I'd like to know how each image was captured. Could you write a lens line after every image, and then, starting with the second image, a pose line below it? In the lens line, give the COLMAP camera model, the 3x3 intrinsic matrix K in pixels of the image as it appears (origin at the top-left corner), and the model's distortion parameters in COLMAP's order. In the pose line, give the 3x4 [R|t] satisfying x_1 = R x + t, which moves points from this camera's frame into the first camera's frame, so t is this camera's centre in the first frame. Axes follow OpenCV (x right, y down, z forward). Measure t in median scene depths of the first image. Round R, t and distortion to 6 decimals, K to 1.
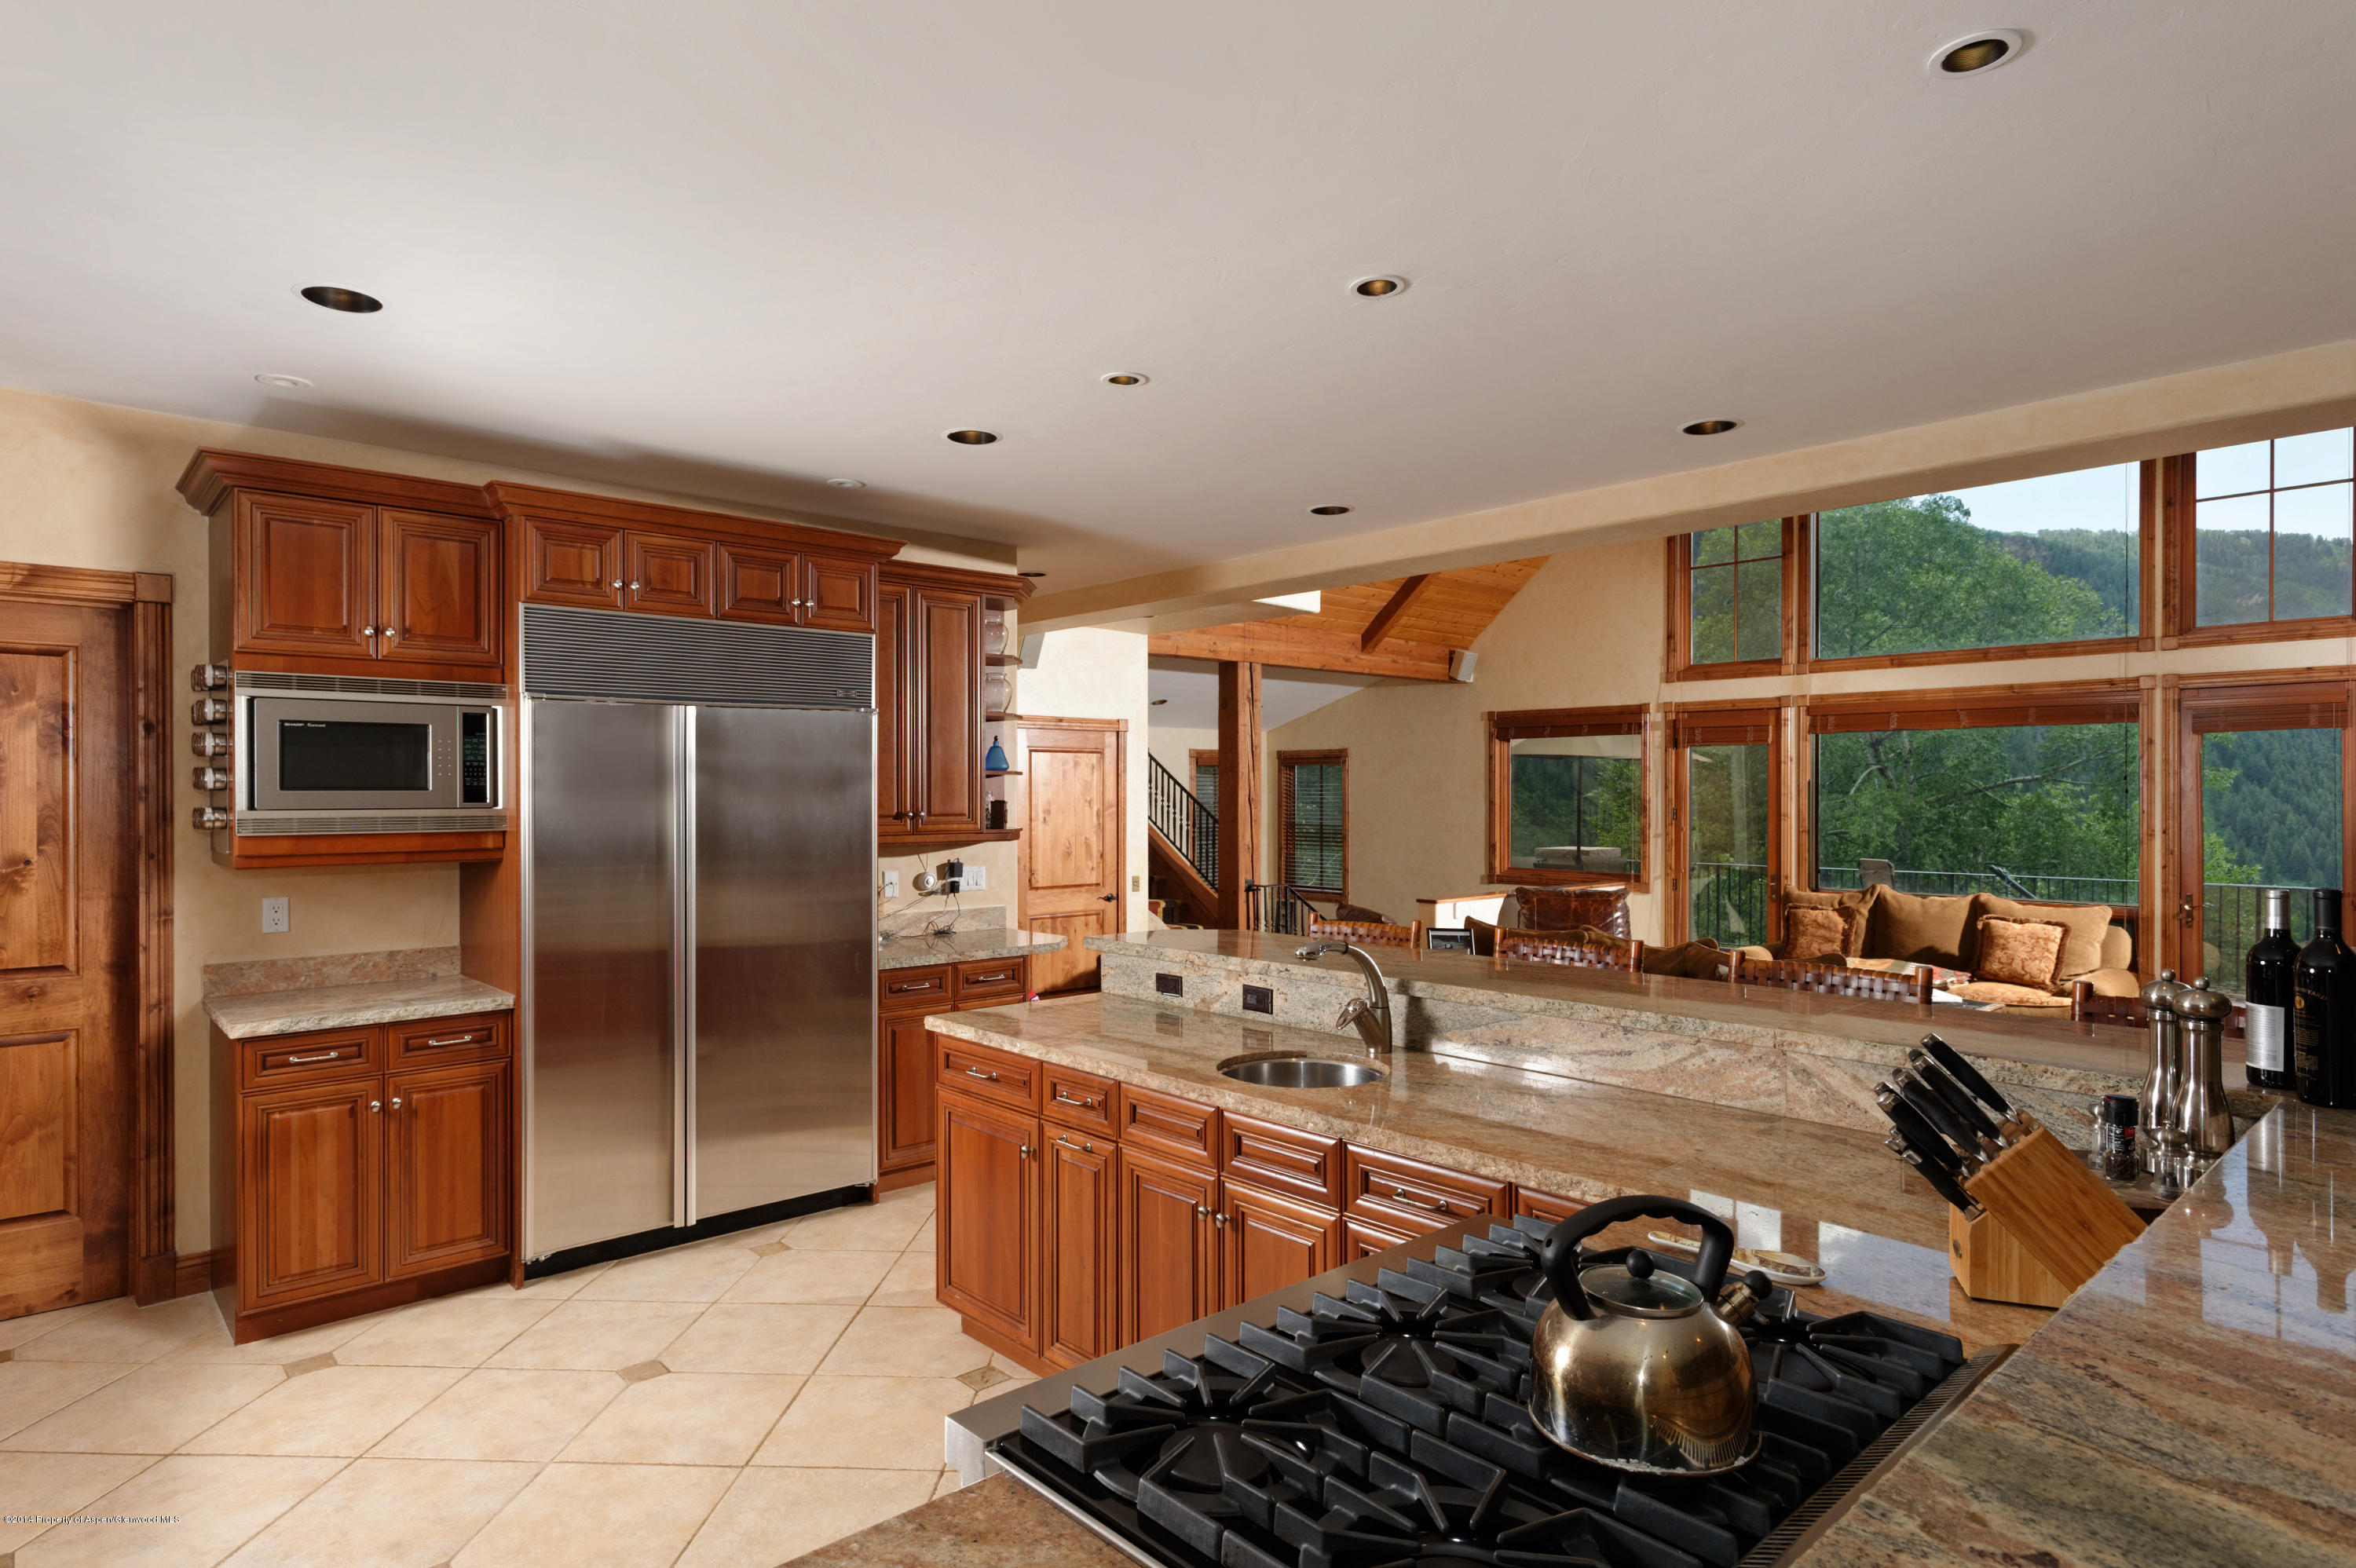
lens RADIAL K [[1271.1, 0, 1175.1], [0, 1271.1, 792.1], [0, 0, 1]] dist [0.006677, 0.000084]
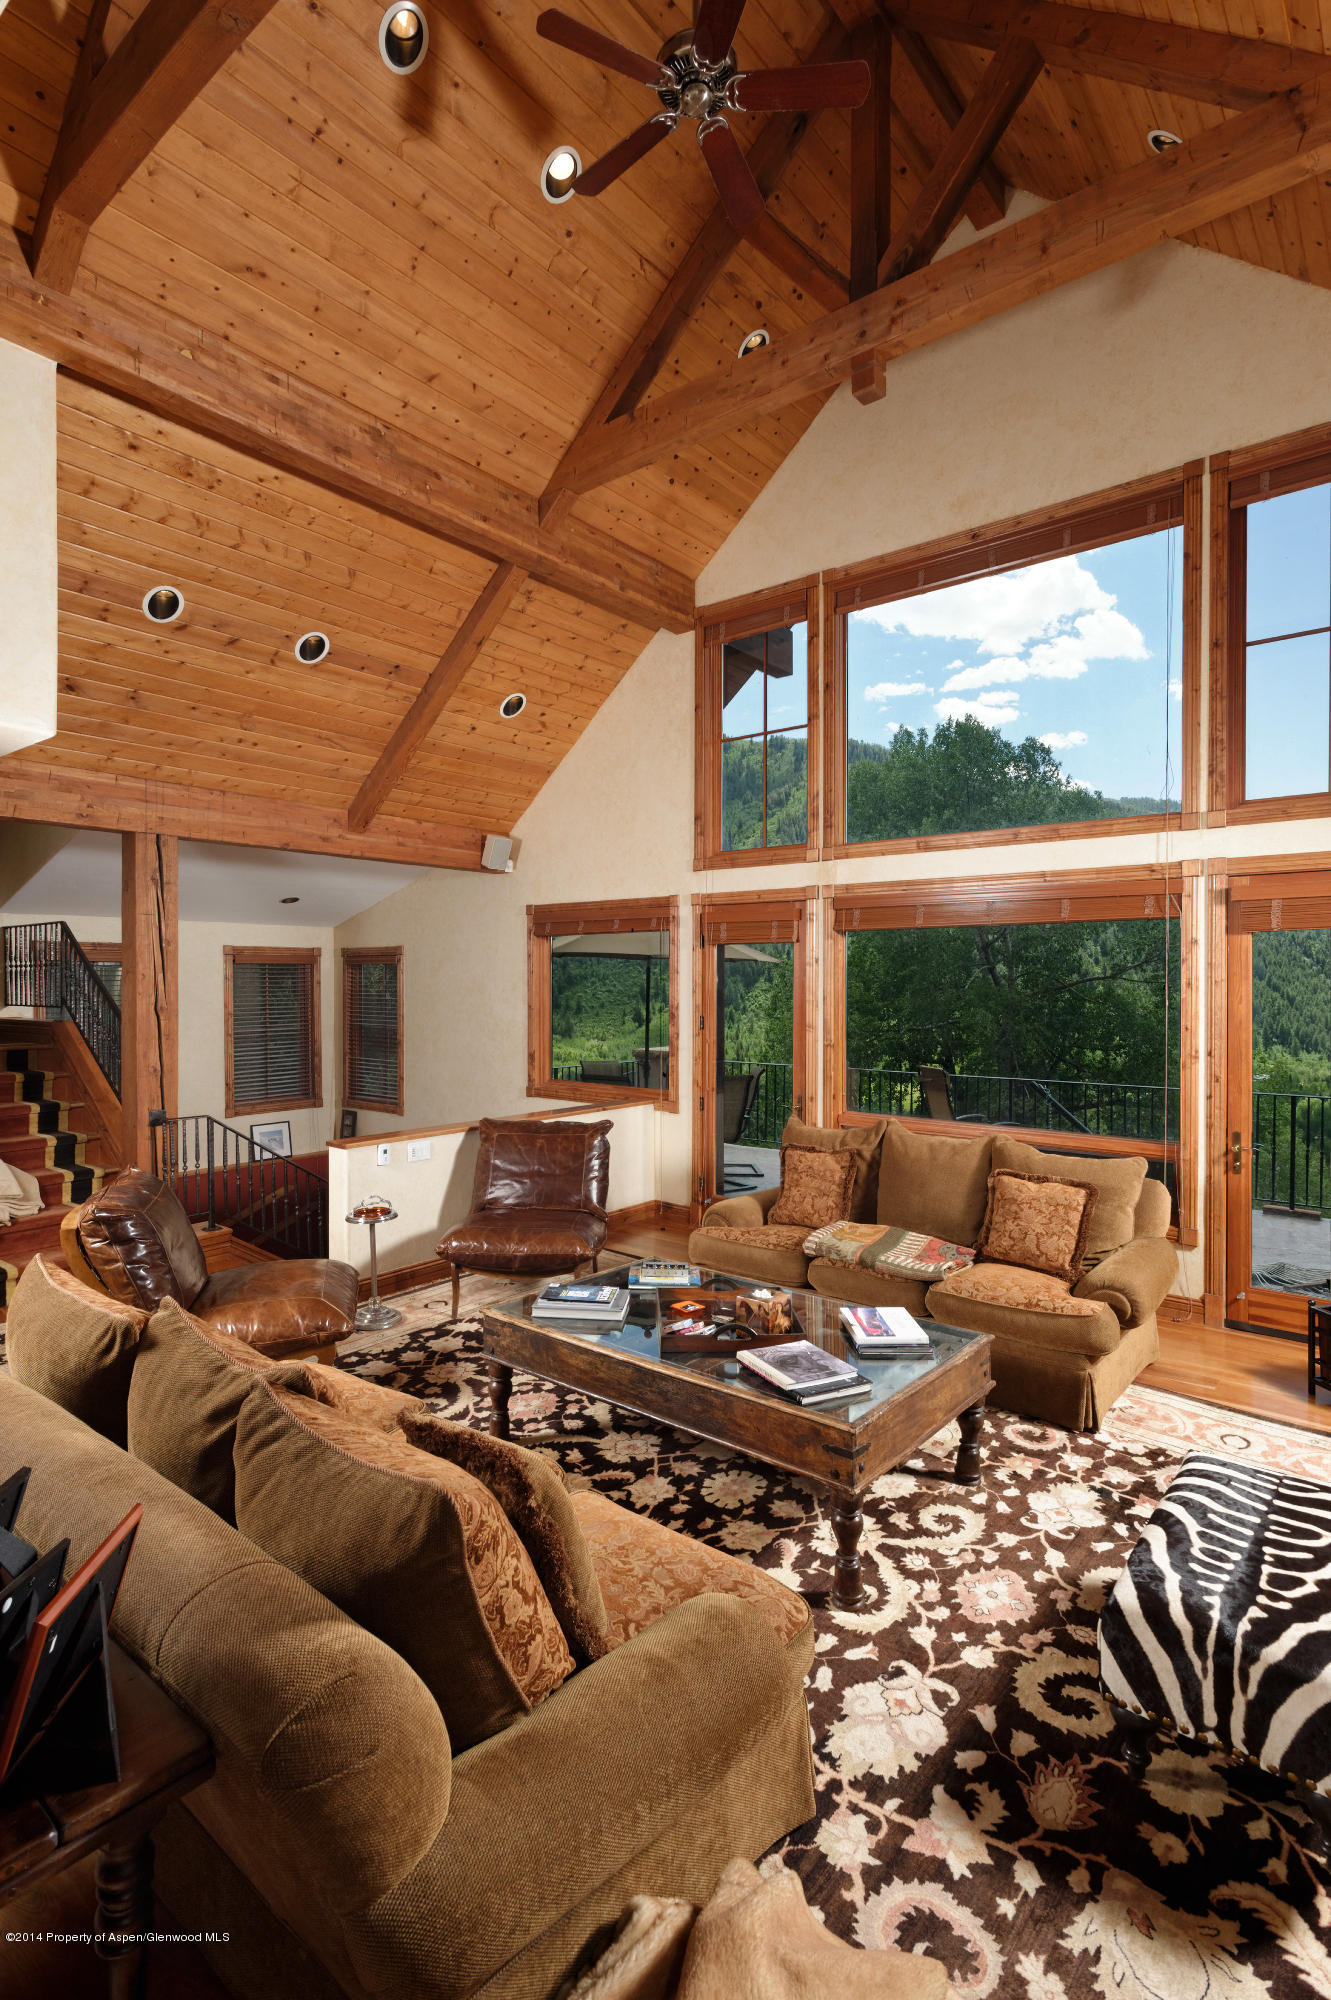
lens RADIAL K [[974.5, 0, 667.9], [0, 974.5, 992.6], [0, 0, 1]] dist [-0.003780, 0.000104]
pose [[0.987569, -0.001035, 0.157181, 0.283592], [-0.000425, 0.999957, 0.009255, -0.010360], [-0.157184, -0.009207, 0.987526, 0.371858]]
